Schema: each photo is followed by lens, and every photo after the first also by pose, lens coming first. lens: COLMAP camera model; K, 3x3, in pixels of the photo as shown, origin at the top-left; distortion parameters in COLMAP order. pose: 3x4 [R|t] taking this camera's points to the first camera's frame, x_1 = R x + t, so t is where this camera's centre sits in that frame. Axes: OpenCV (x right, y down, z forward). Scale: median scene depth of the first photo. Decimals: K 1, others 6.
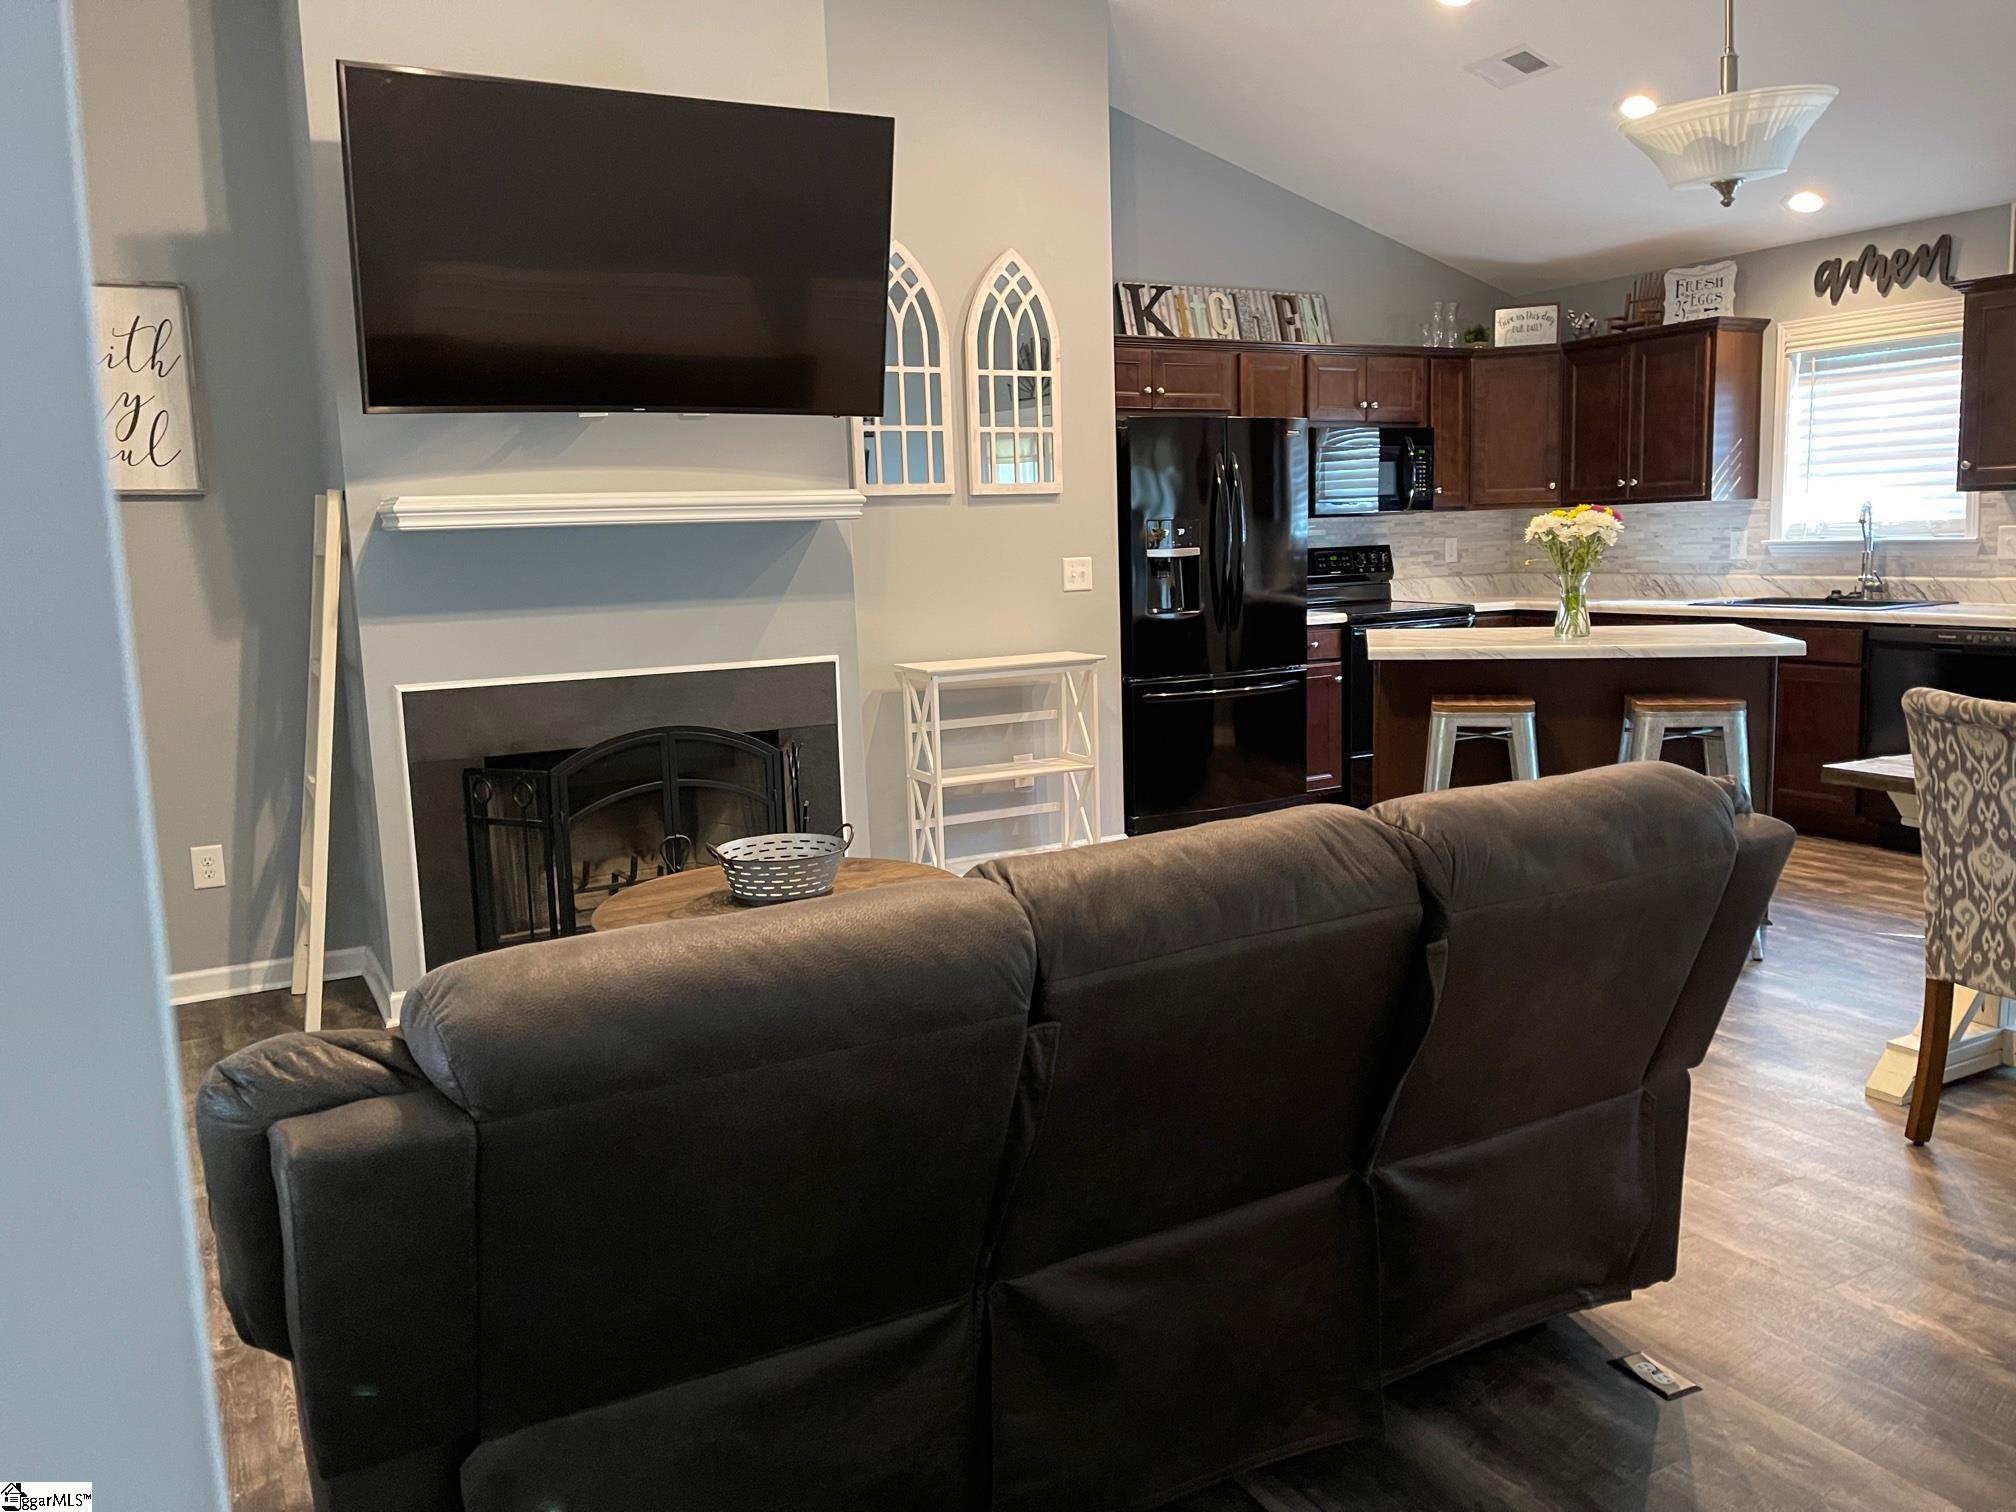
lens RADIAL K [[1518.8, 0, 995.1], [0, 1518.8, 743.7], [0, 0, 1]] dist [0.055911, -0.079891]
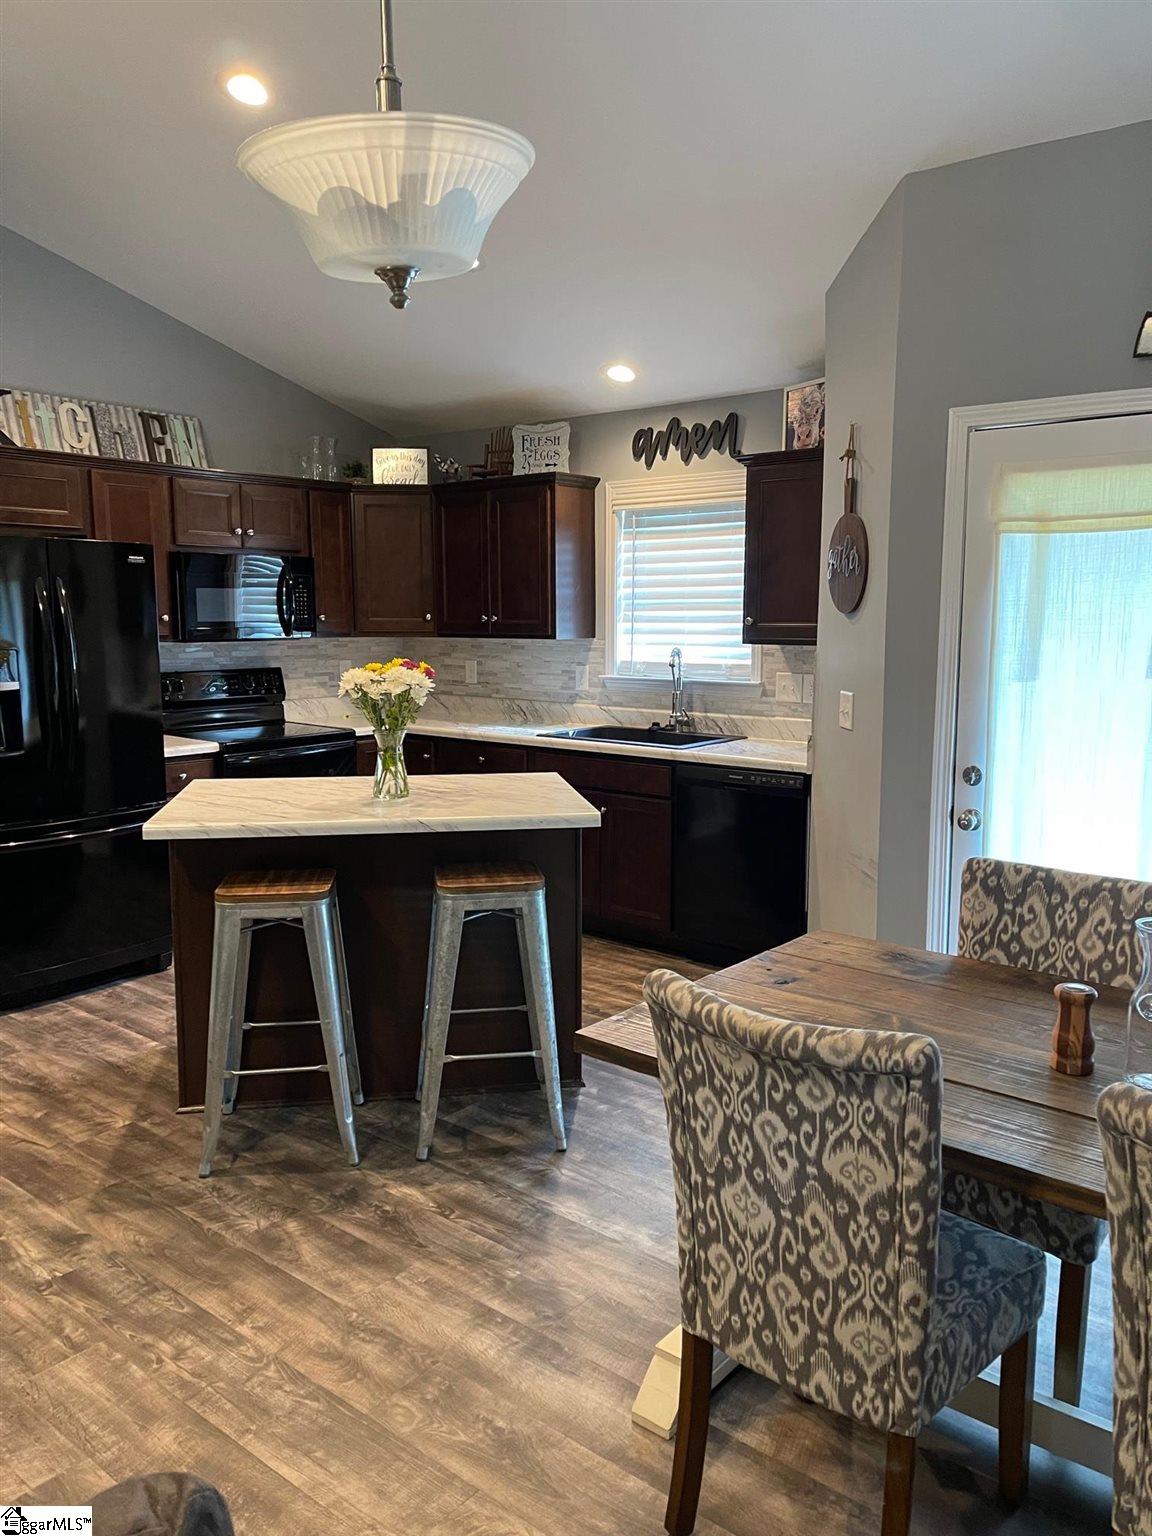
lens RADIAL K [[1157.2, 0, 575.0], [0, 1157.2, 784.5], [0, 0, 1]] dist [0.055911, -0.079891]
pose [[0.923962, -0.027226, 0.381515, 0.169552], [0.024263, 0.999627, 0.012576, -0.068232], [-0.381715, -0.002363, 0.924277, 0.236910]]
